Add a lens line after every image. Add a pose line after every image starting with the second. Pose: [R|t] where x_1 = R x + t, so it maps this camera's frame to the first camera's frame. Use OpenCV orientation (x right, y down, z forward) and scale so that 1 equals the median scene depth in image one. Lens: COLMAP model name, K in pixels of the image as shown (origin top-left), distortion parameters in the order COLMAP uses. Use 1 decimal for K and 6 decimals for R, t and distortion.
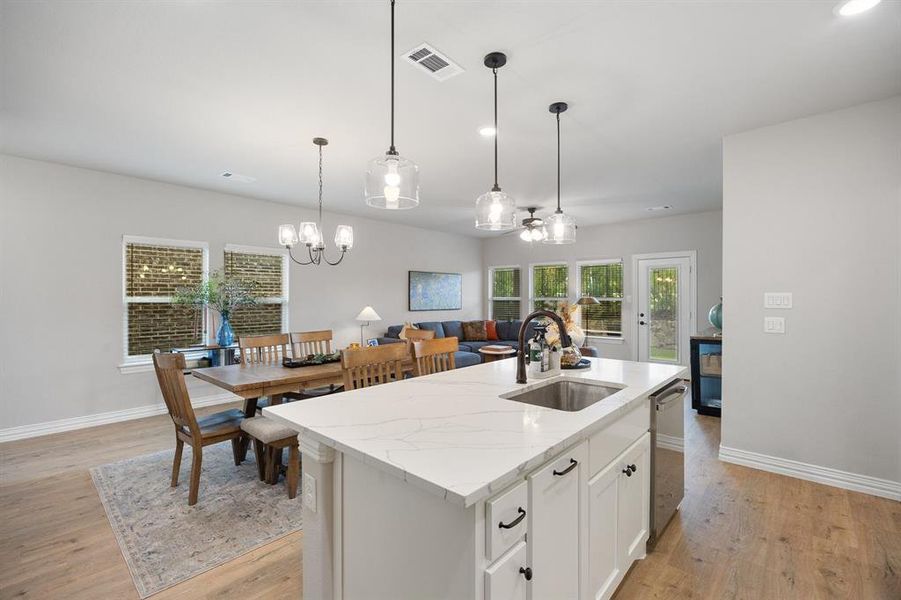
lens RADIAL K [[391.8, 0, 452.4], [0, 391.8, 297.0], [0, 0, 1]] dist [-0.008137, 0.000523]
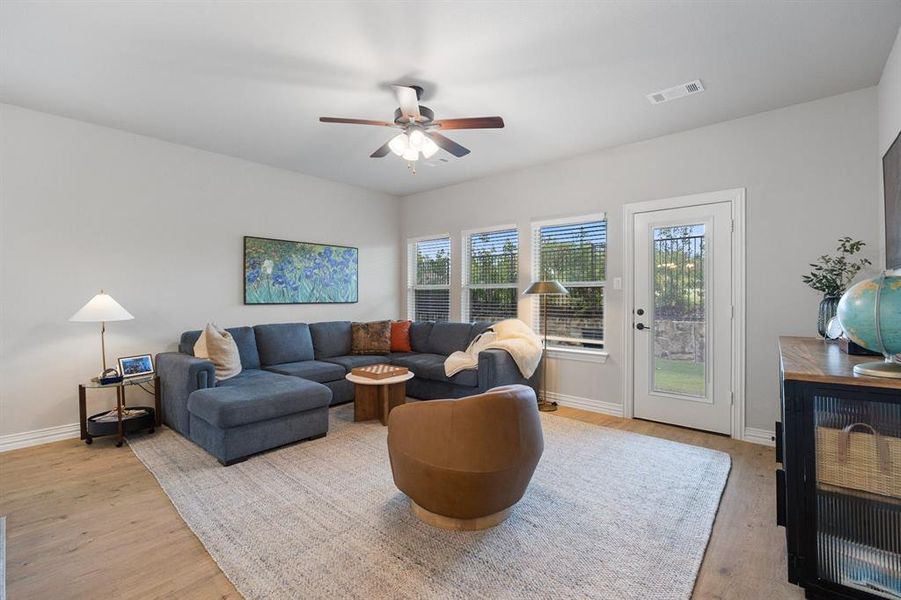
lens RADIAL K [[391.8, 0, 451.1], [0, 391.8, 295.0], [0, 0, 1]] dist [-0.008137, 0.000523]
pose [[0.999967, 0.002021, 0.007848, 0.191051], [-0.002014, 0.999998, -0.000939, 0.020793], [-0.007850, 0.000923, 0.999969, 0.402652]]
